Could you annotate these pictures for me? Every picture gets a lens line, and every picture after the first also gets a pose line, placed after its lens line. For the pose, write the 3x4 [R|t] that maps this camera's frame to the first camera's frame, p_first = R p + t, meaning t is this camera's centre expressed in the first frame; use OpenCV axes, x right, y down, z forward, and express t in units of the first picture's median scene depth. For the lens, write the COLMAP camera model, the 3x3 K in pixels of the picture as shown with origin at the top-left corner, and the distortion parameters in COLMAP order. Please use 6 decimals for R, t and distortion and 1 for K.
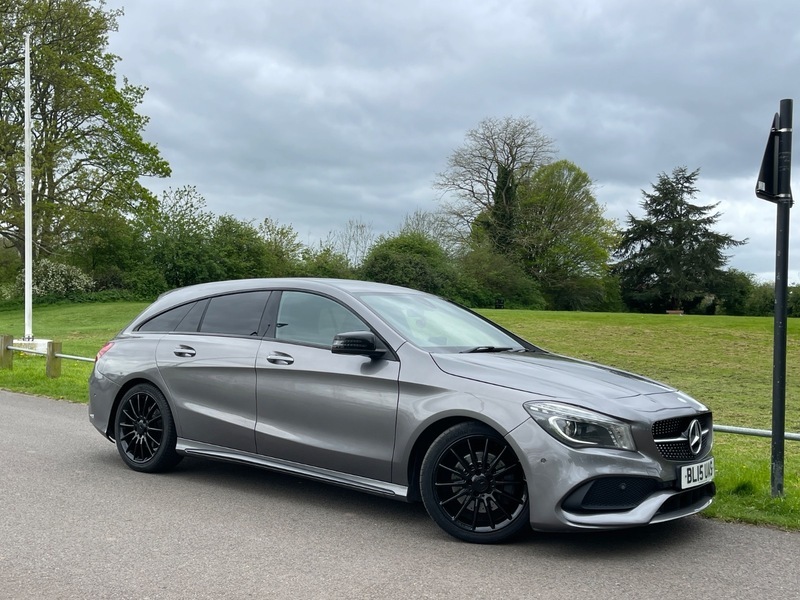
lens RADIAL K [[877.5, 0, 403.0], [0, 877.5, 308.8], [0, 0, 1]] dist [0.041478, 0.000000]
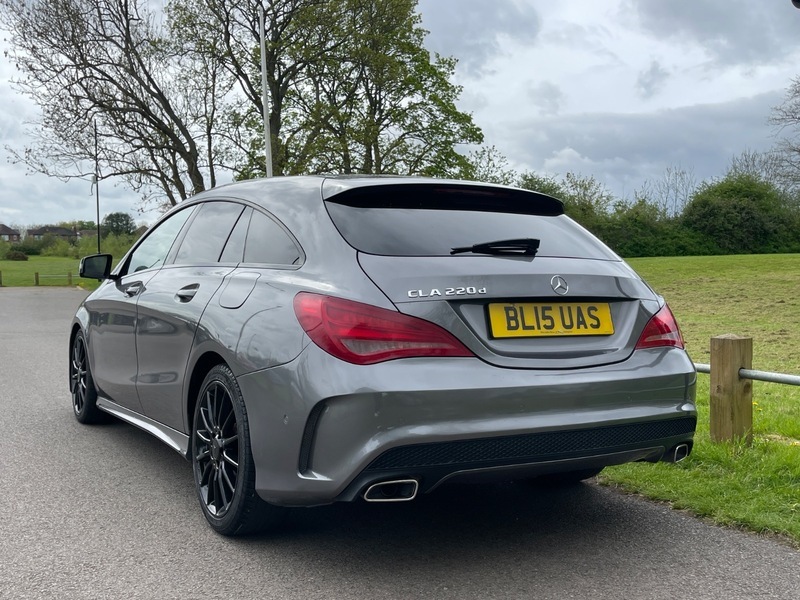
lens RADIAL K [[850.4, 0, 401.2], [0, 850.4, 303.4], [0, 0, 1]] dist [0.034689, 0.000000]
pose [[0.918827, -0.024841, -0.393878, 0.034803], [0.040573, 0.998675, 0.031663, 0.004548], [0.392569, -0.045073, 0.918617, 0.030329]]
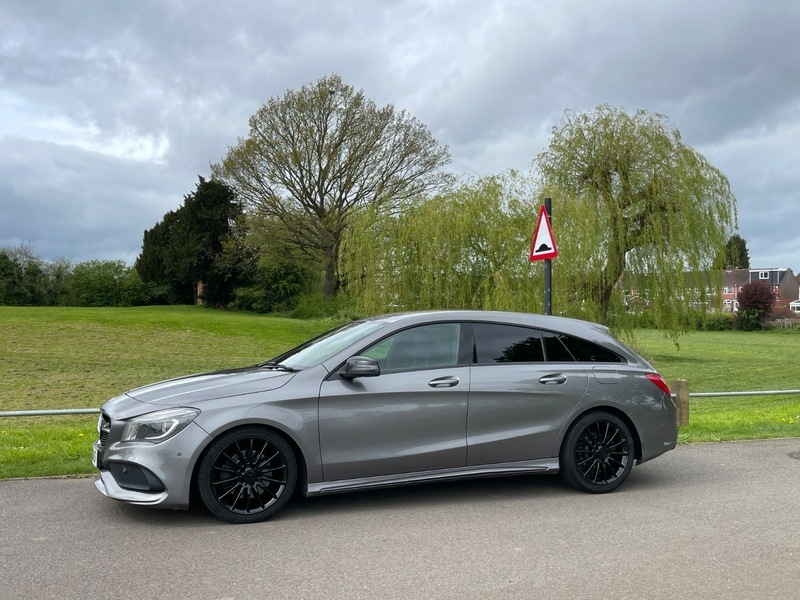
lens RADIAL K [[784.5, 0, 405.8], [0, 784.5, 311.9], [0, 0, 1]] dist [0.040777, 0.000000]
pose [[0.533433, -0.022038, 0.845555, -0.092055], [0.002271, 0.999694, 0.024623, -0.005618], [-0.845839, -0.011214, 0.533320, 0.041240]]
